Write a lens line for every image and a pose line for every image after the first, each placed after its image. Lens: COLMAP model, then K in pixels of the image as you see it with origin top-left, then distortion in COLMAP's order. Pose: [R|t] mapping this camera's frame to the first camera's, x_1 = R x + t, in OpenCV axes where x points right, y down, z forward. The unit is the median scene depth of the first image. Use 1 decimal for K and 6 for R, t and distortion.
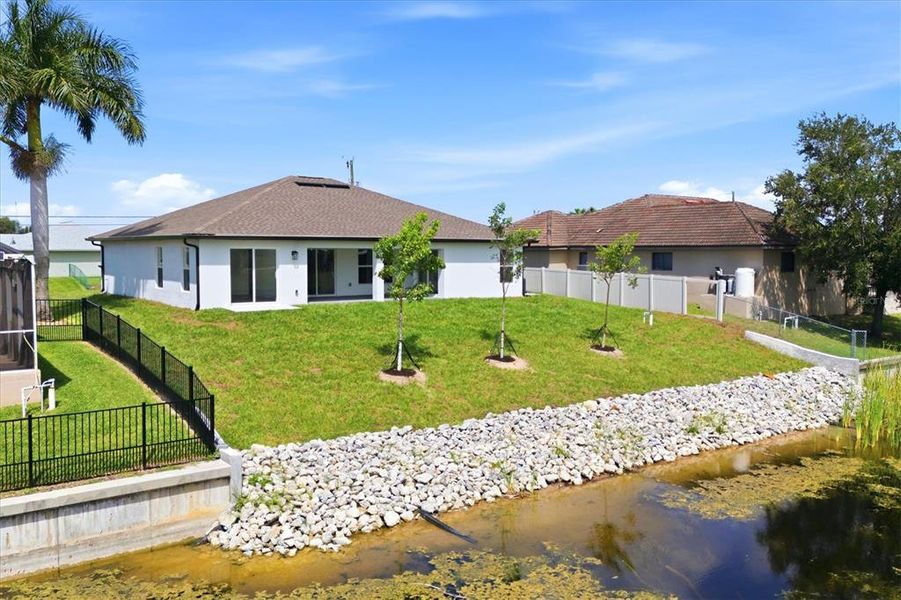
lens RADIAL K [[782.0, 0, 450.5], [0, 782.0, 300.0], [0, 0, 1]] dist [0.045233, -0.003146]
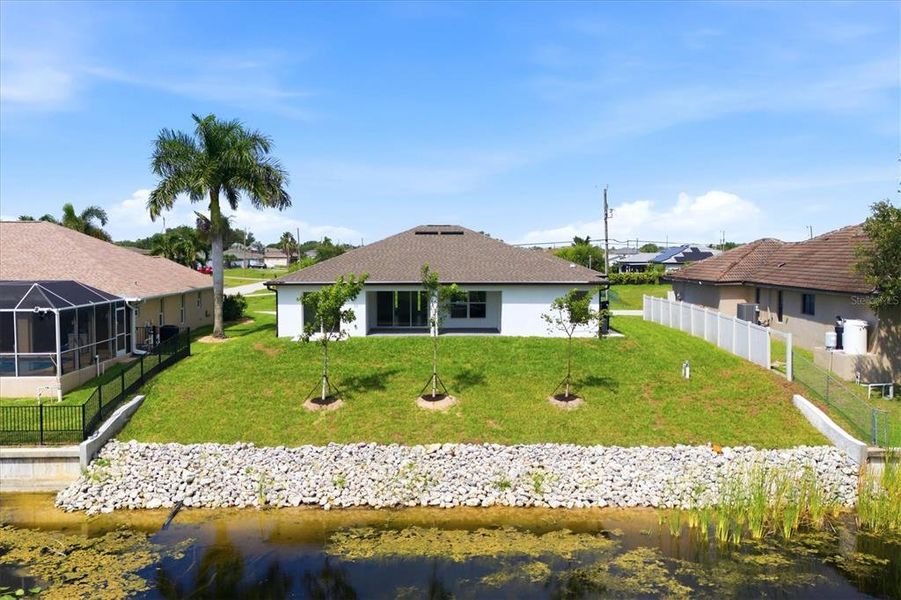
lens RADIAL K [[782.0, 0, 450.5], [0, 782.0, 300.0], [0, 0, 1]] dist [0.045233, -0.003146]
pose [[0.809385, 0.032961, -0.586353, 0.678461], [-0.033981, 0.999379, 0.009273, -0.071595], [0.586295, 0.012419, 0.810003, 0.079538]]
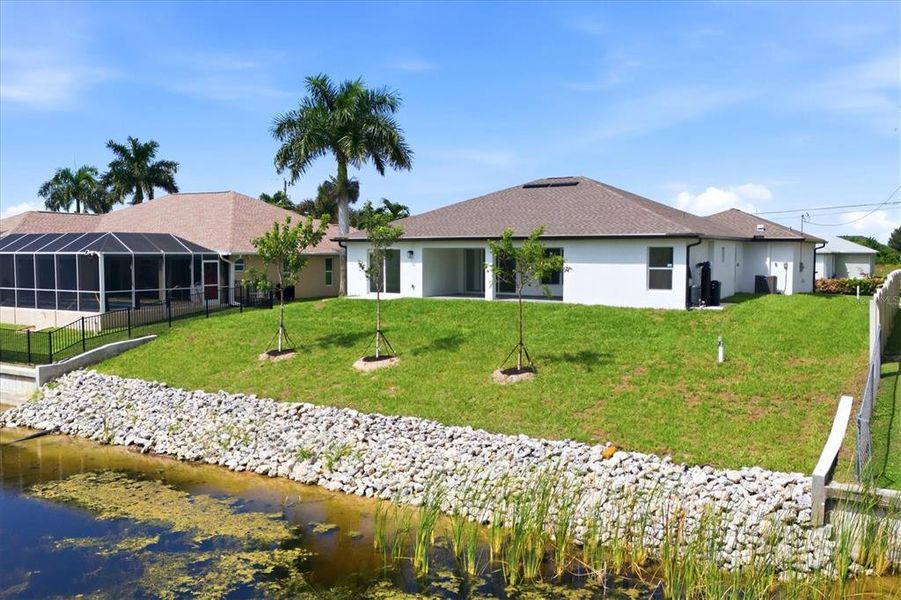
lens RADIAL K [[782.0, 0, 450.5], [0, 782.0, 300.0], [0, 0, 1]] dist [0.045233, -0.003146]
pose [[0.372414, 0.055783, -0.926389, 0.914426], [-0.059070, 0.997593, 0.036324, -0.036209], [0.926185, 0.041194, 0.374813, 0.646361]]
